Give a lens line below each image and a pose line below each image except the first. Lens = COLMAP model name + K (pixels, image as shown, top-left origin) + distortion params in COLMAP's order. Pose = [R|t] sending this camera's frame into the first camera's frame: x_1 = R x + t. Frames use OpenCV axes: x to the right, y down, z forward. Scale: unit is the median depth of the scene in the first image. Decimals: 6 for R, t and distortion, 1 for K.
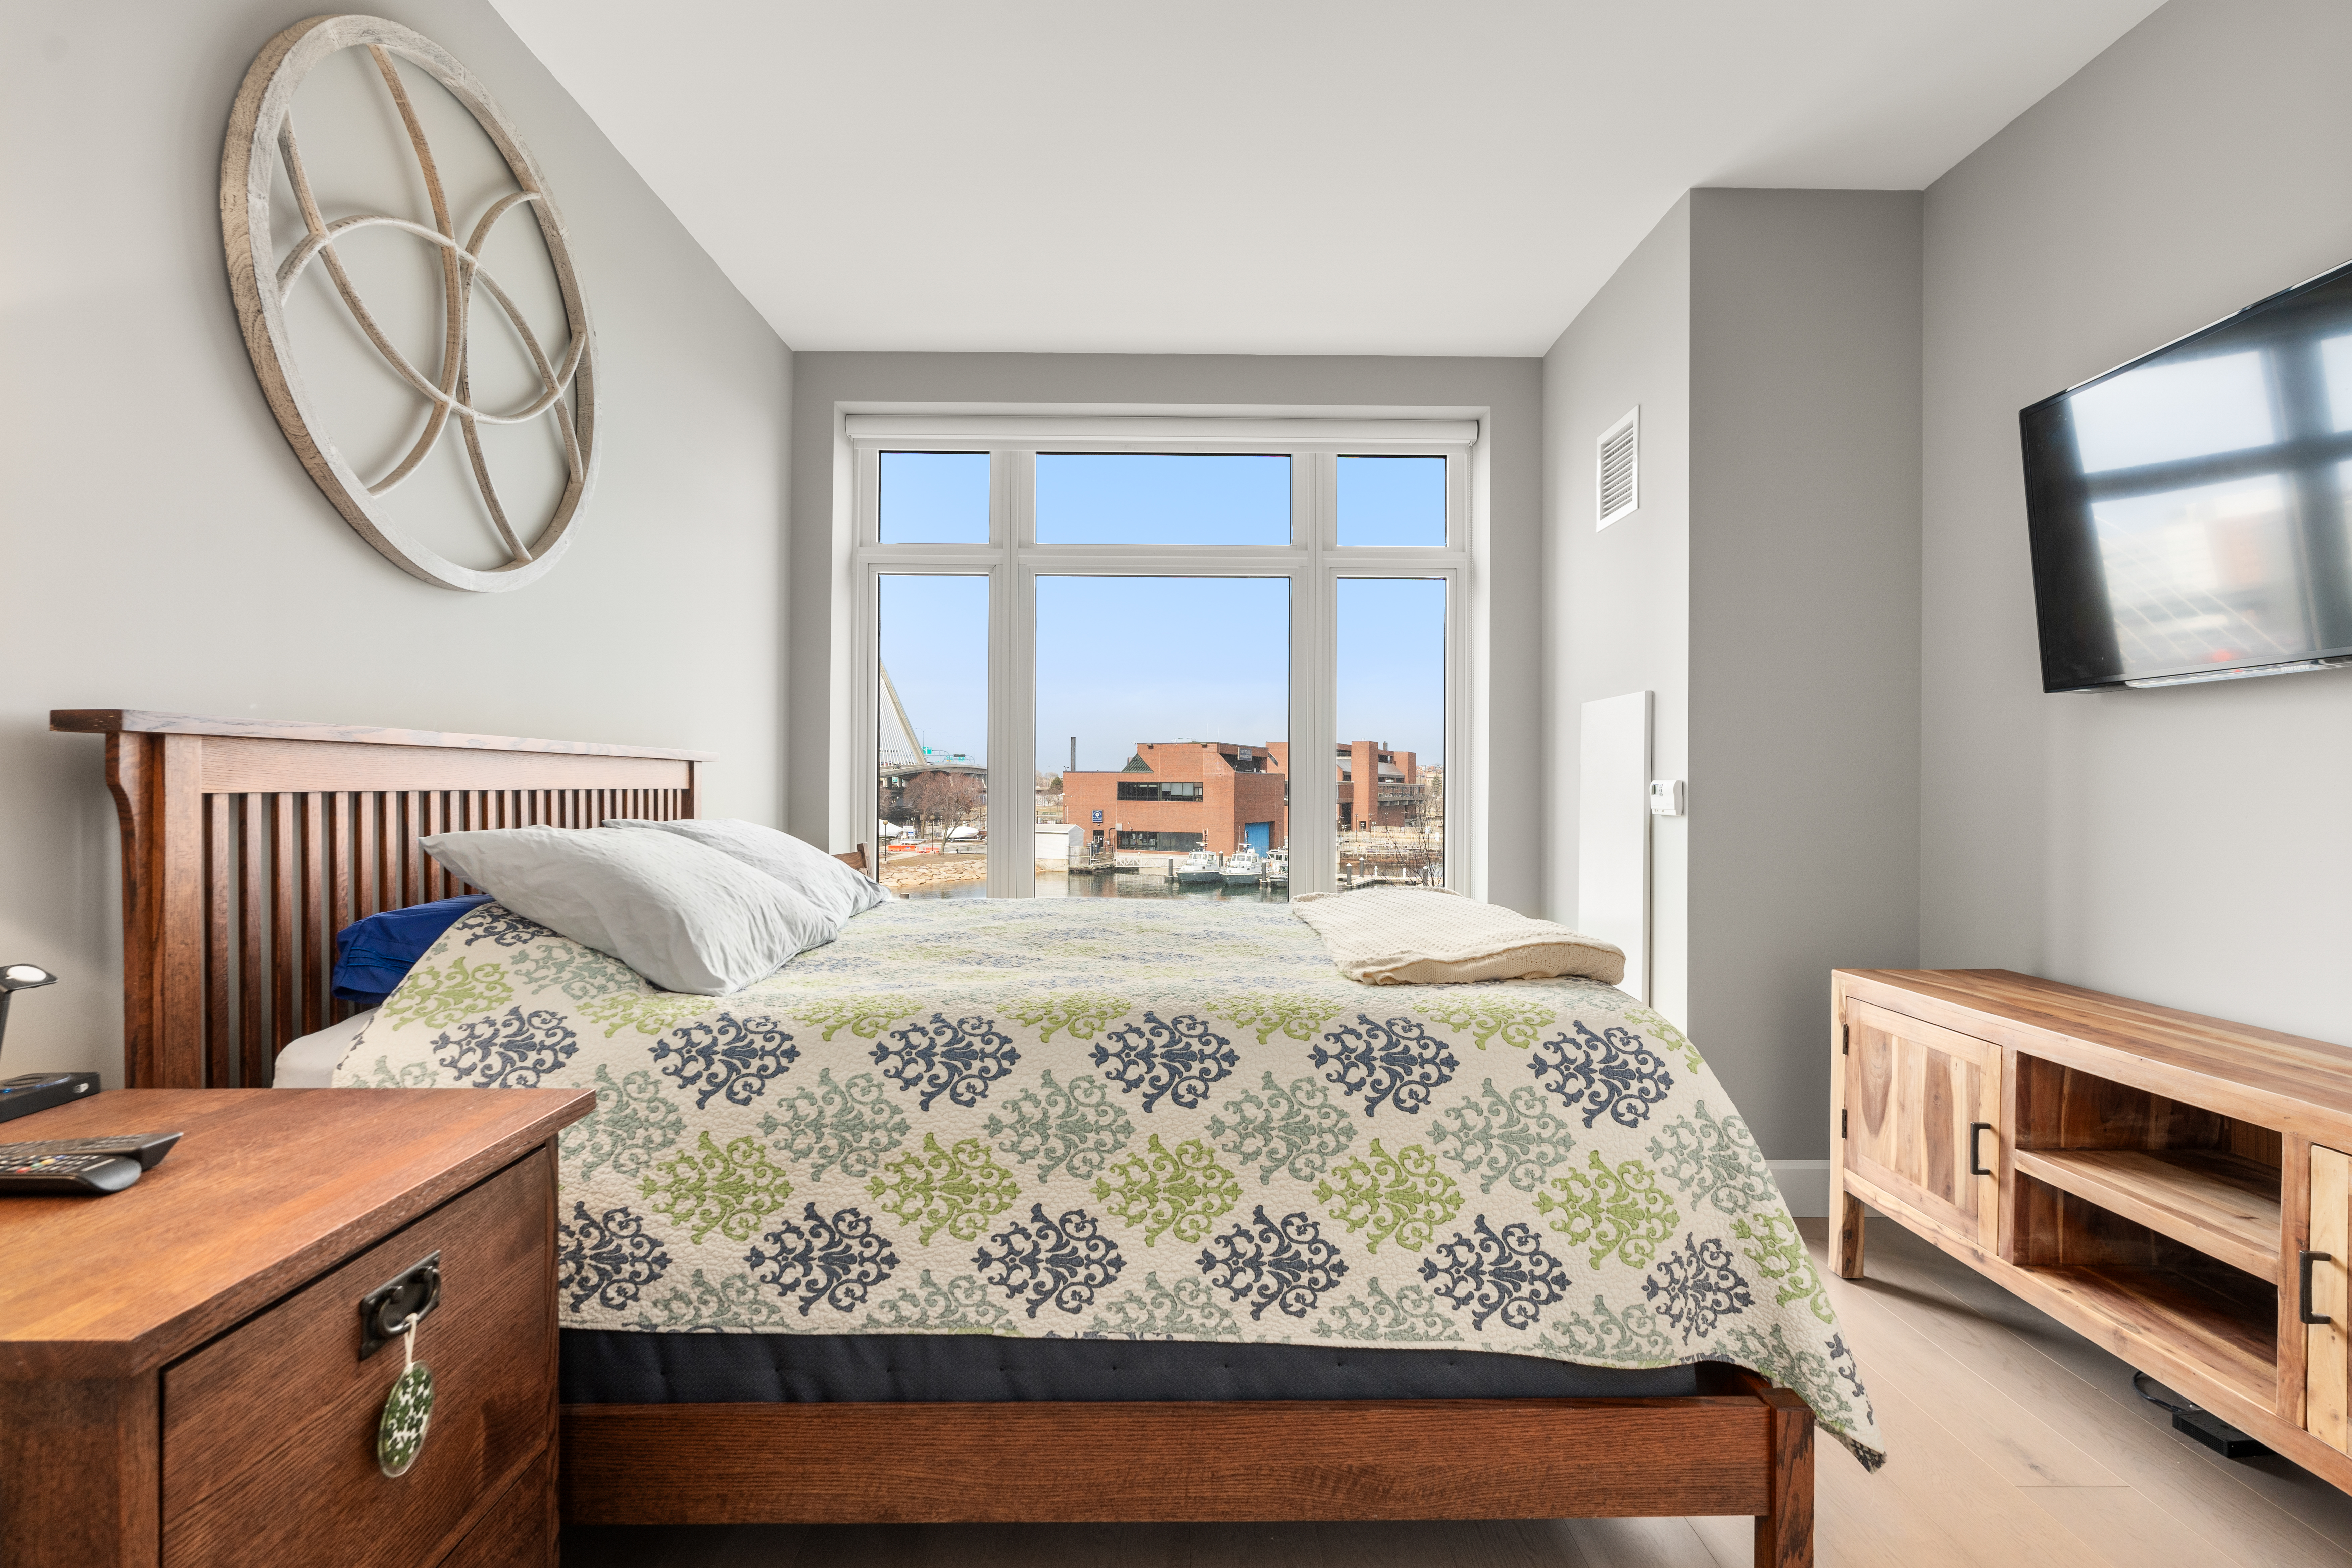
lens RADIAL K [[1064.4, 0, 1176.0], [0, 1064.4, 784.0], [0, 0, 1]] dist [0.000723, 0.000057]
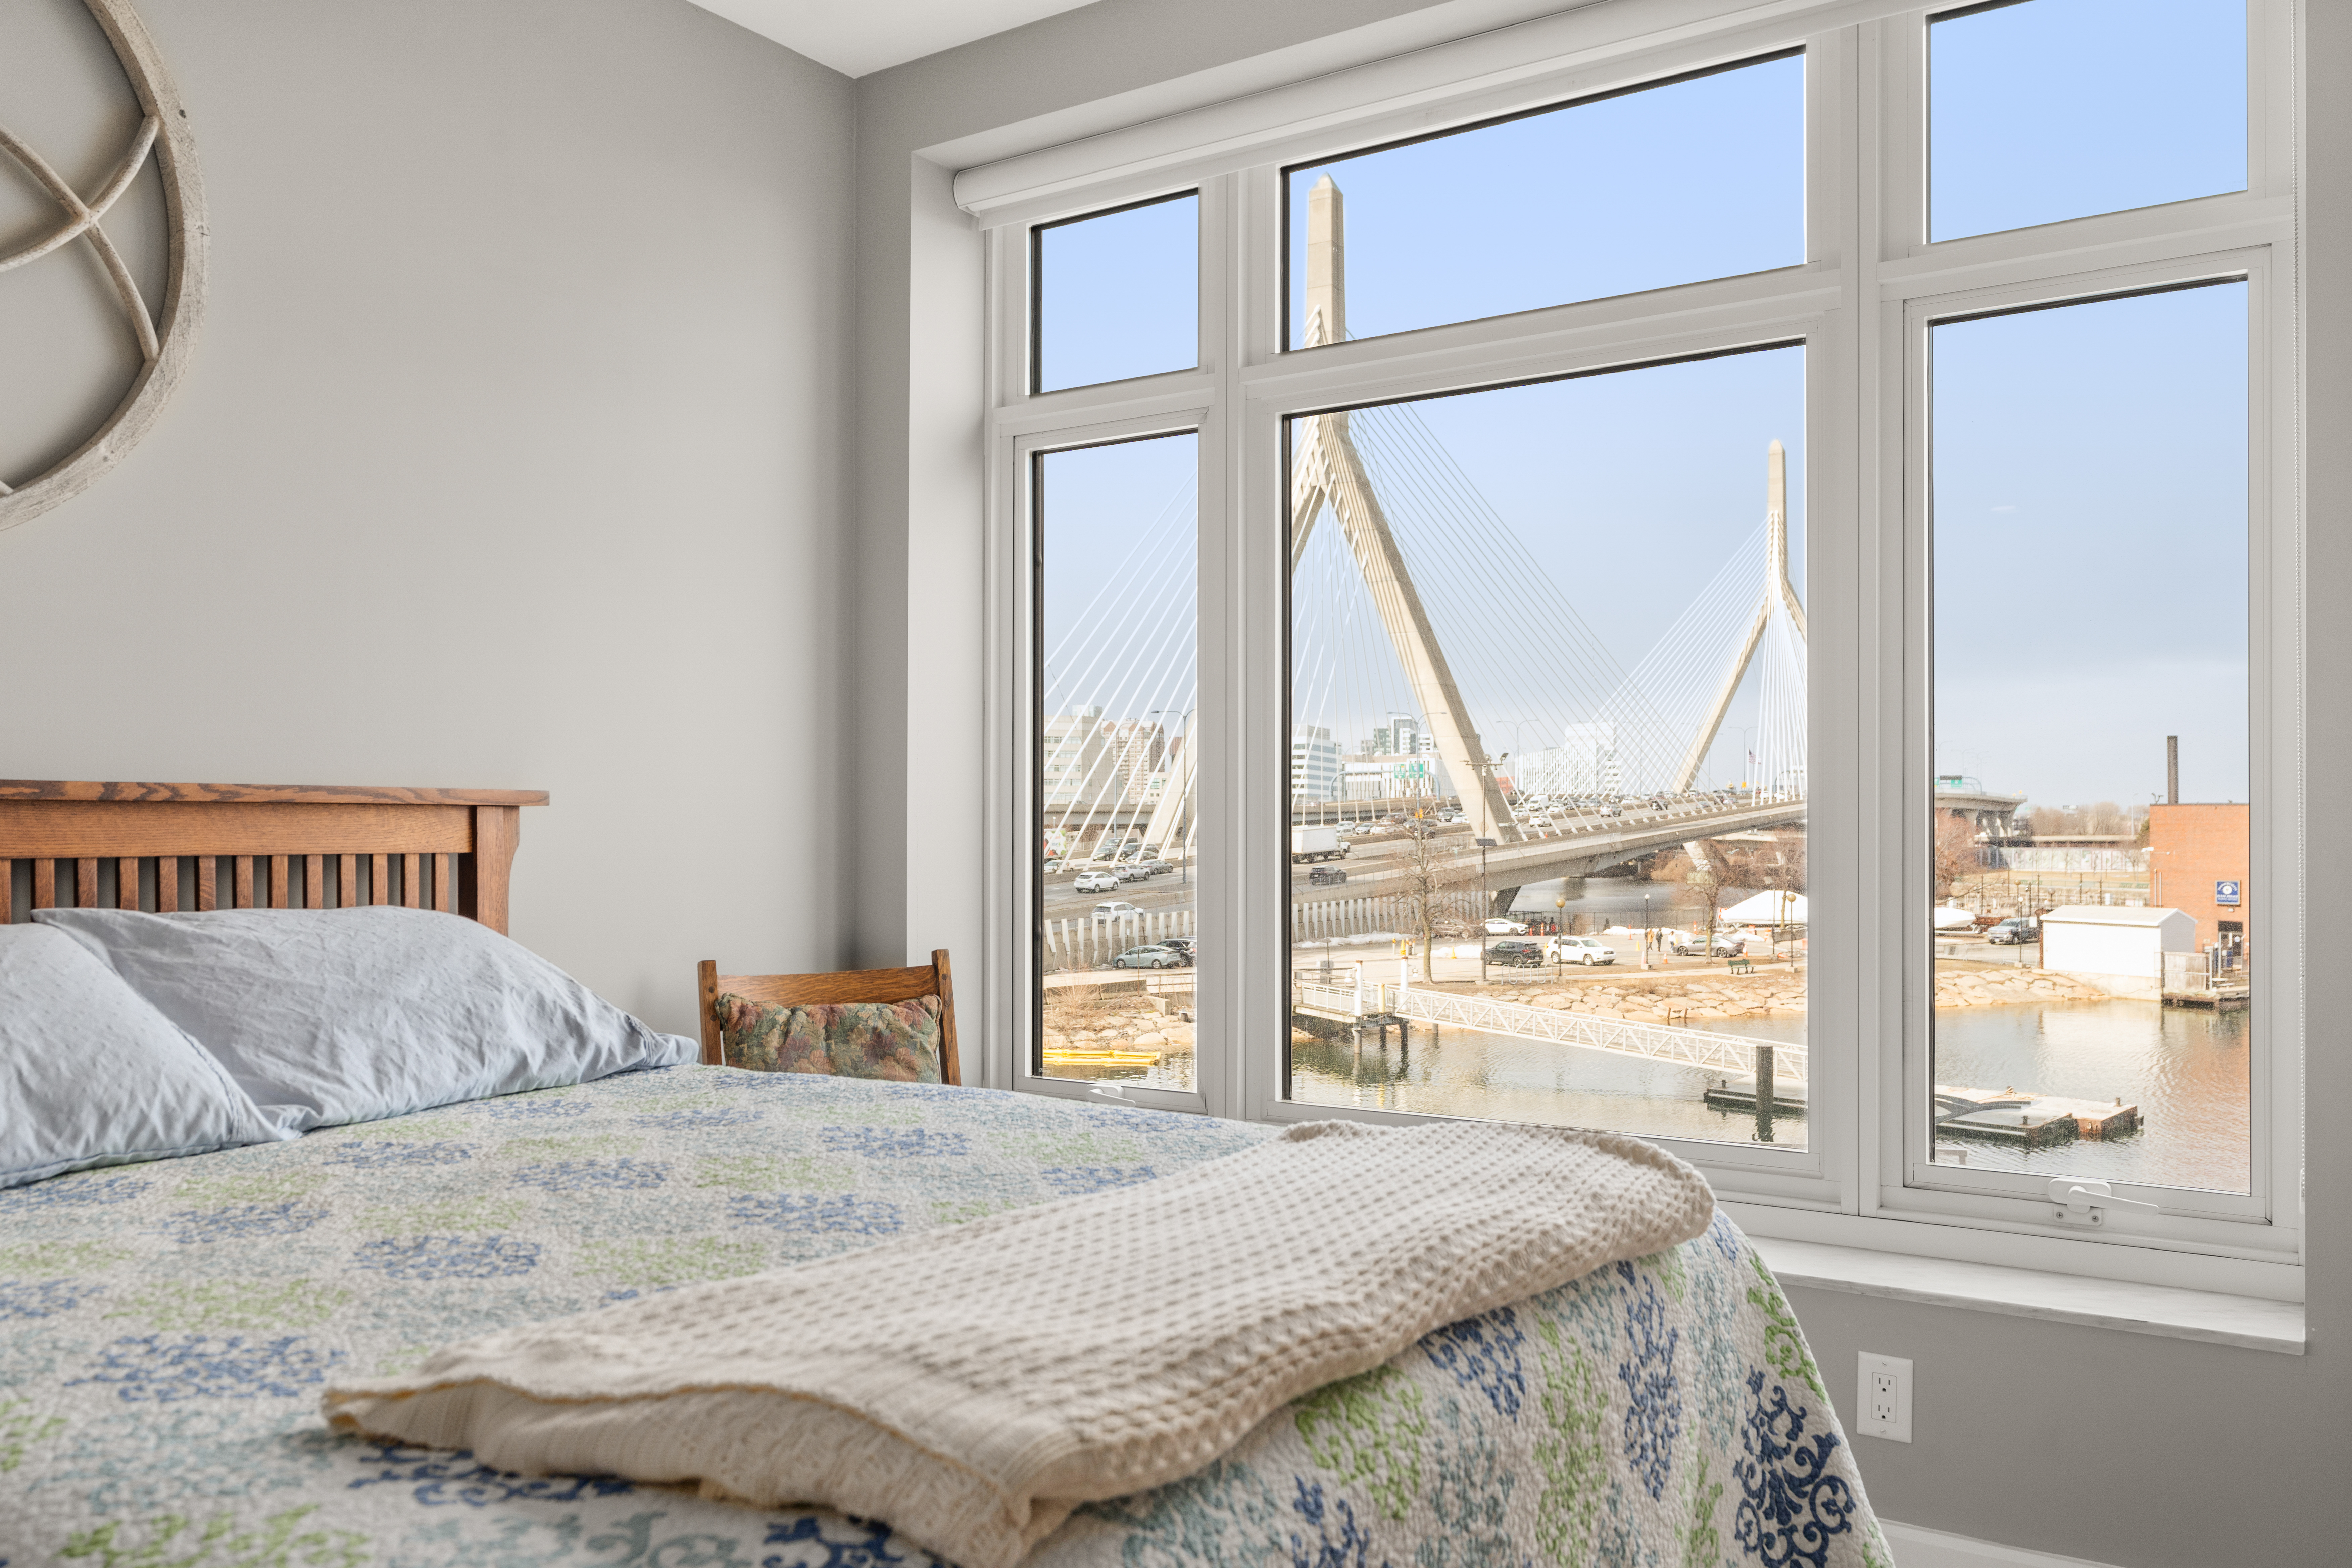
lens RADIAL K [[1842.5, 0, 1170.4], [0, 1842.5, 820.6], [0, 0, 1]] dist [0.004099, 0.003914]
pose [[0.820942, -0.008110, -0.570954, 0.572927], [0.005148, 0.999964, -0.006803, -0.005875], [0.570988, 0.002645, 0.820954, 0.491876]]
